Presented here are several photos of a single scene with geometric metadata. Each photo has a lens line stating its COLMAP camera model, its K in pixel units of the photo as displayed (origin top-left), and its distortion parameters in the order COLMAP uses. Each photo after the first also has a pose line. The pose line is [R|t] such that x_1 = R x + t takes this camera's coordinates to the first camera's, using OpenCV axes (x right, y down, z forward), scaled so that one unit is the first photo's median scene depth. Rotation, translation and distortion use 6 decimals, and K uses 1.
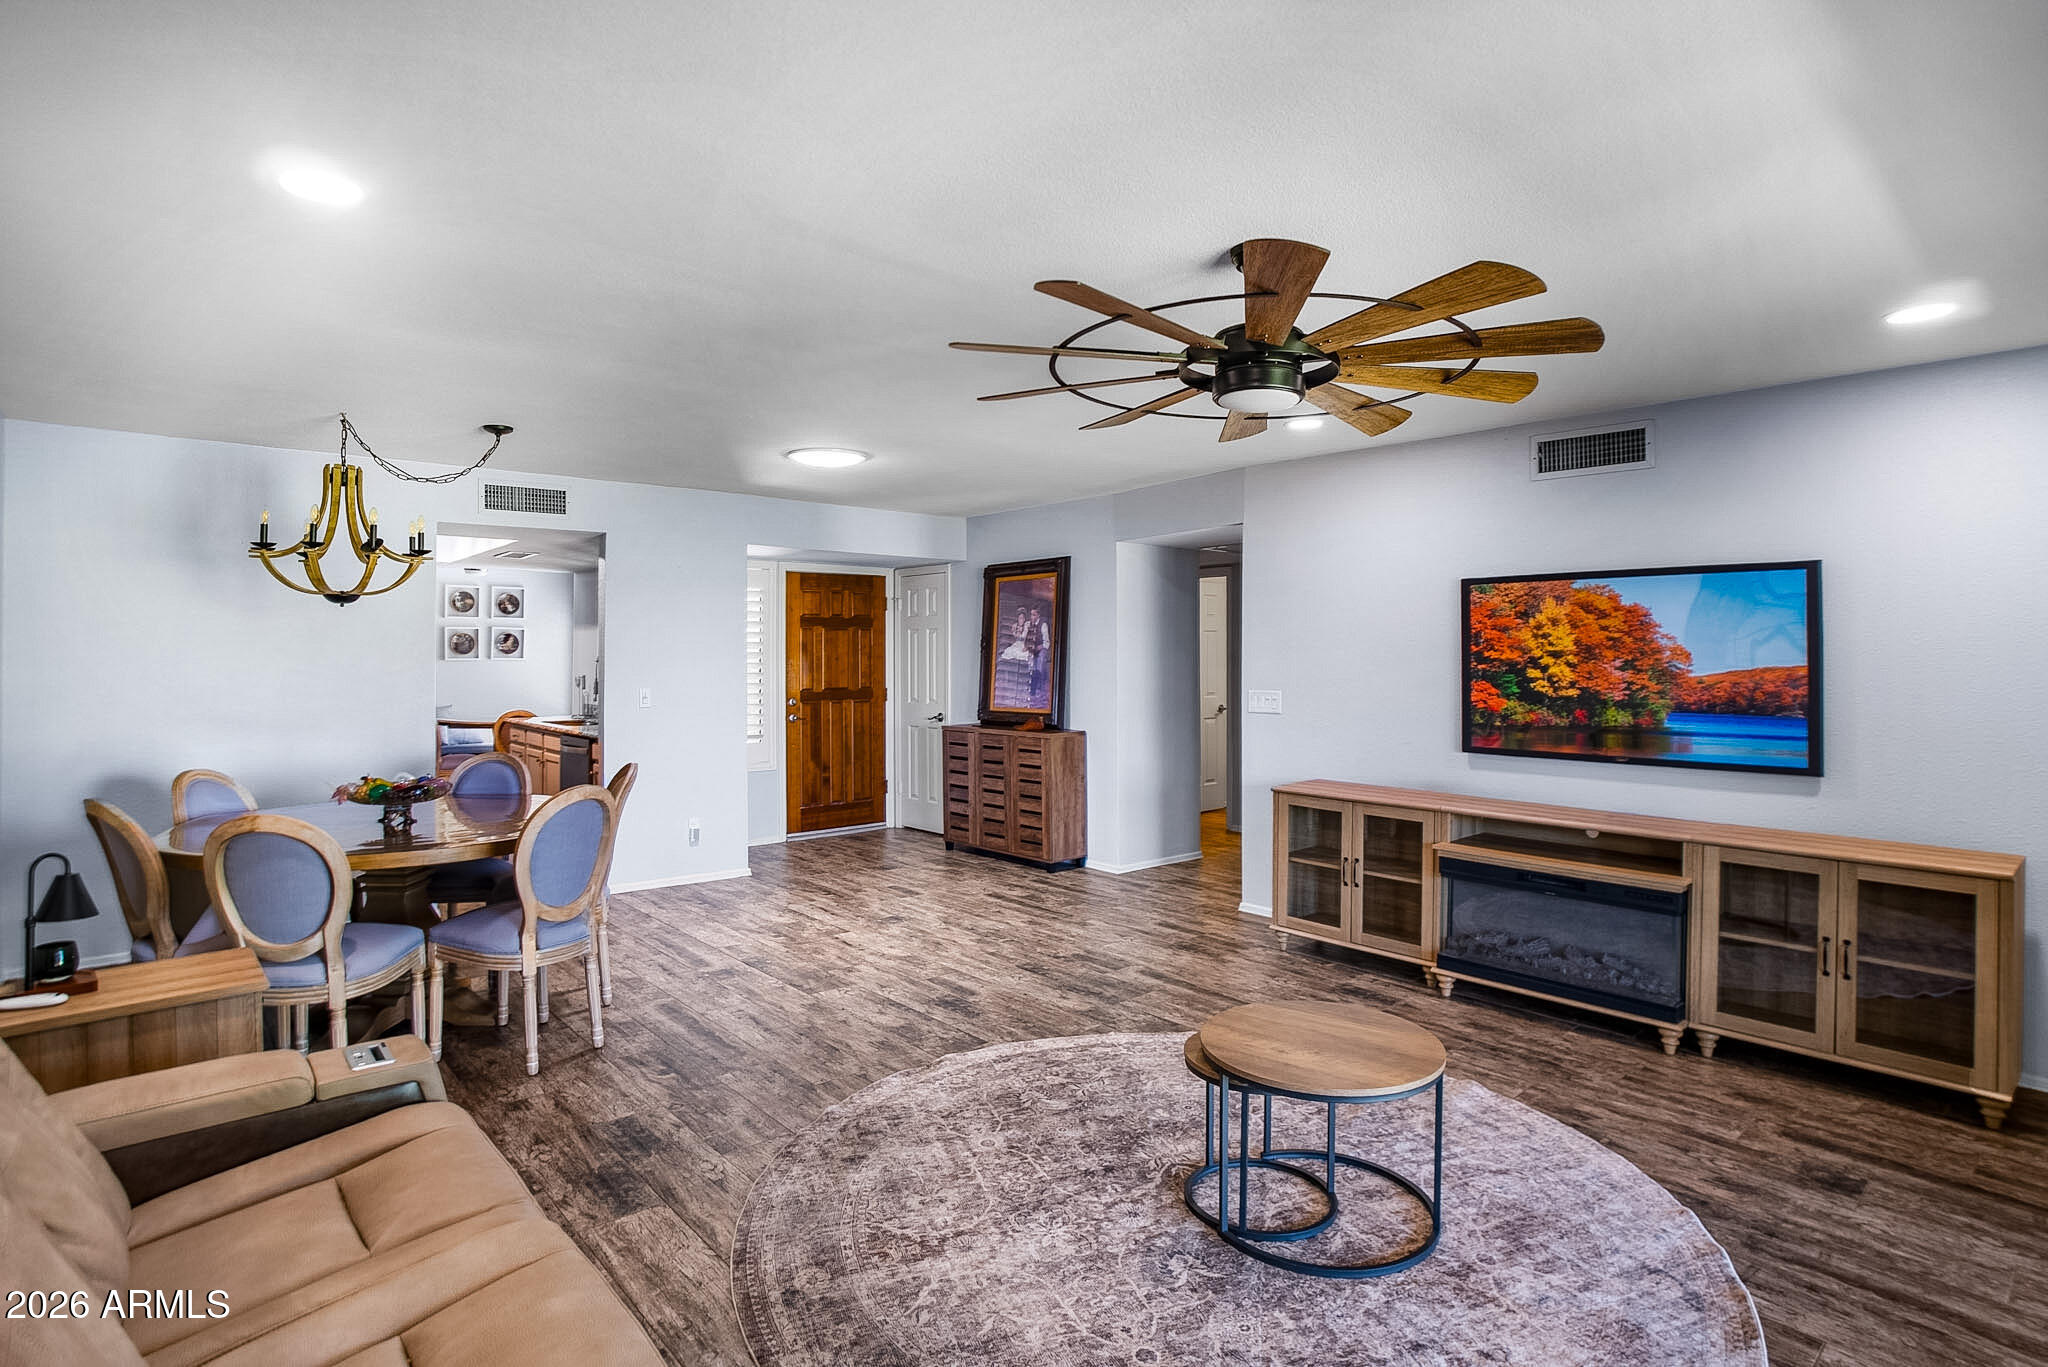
lens RADIAL K [[1037.5, 0, 975.9], [0, 1037.5, 611.3], [0, 0, 1]] dist [-0.074759, 0.027068]
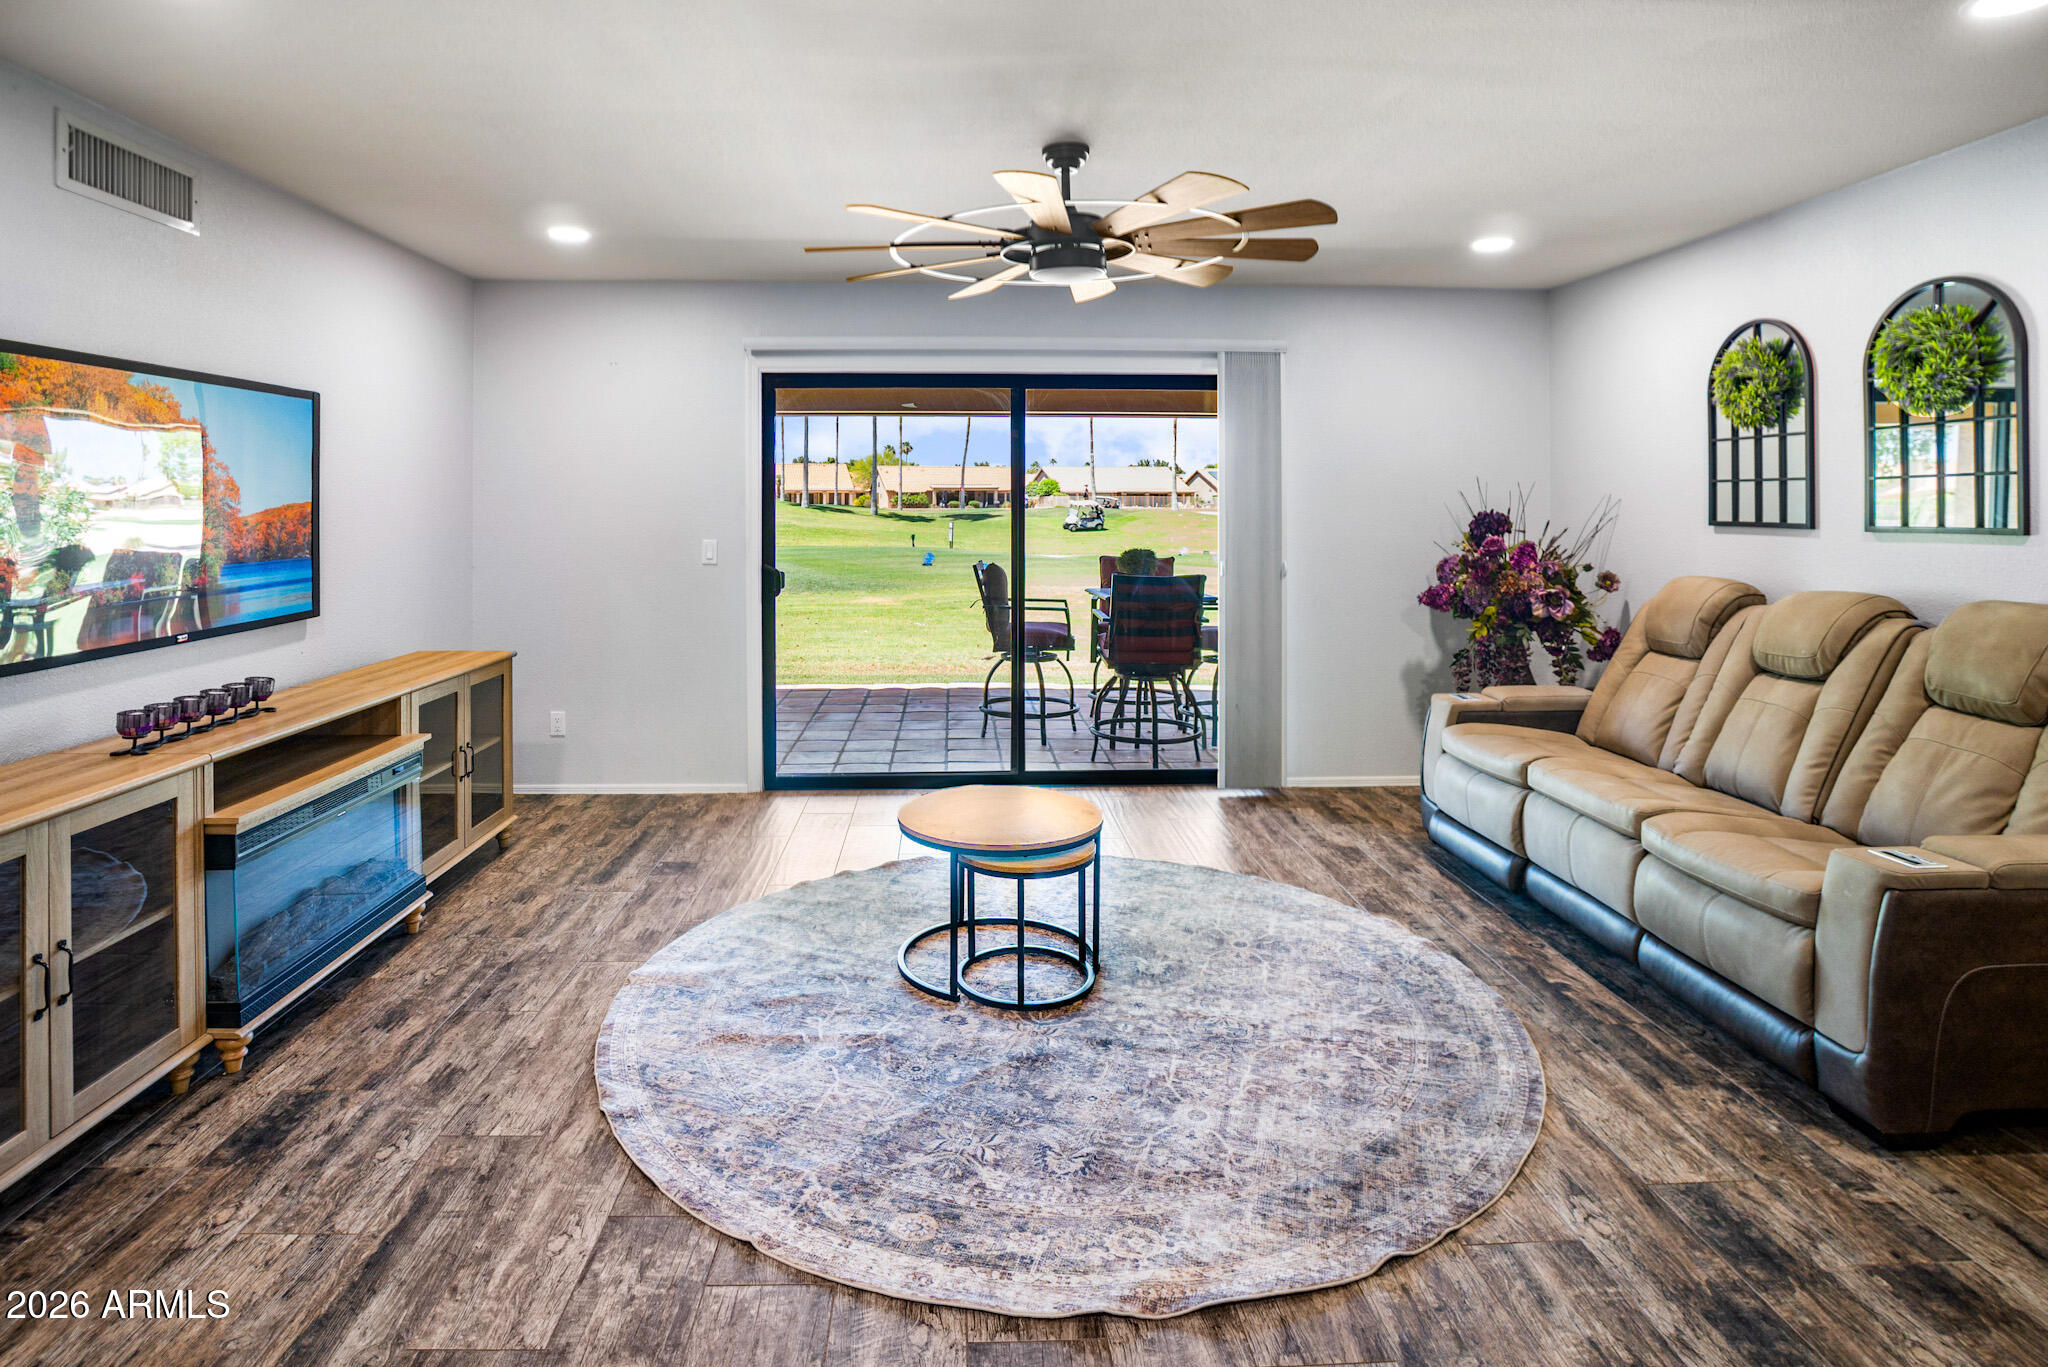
lens RADIAL K [[1068.6, 0, 983.7], [0, 1068.6, 496.5], [0, 0, 1]] dist [-0.061353, 0.017839]
pose [[-0.794240, 0.002059, 0.607600, -0.275796], [-0.022198, 0.999228, -0.032402, 0.067464], [-0.607198, -0.039222, -0.793582, 1.407179]]
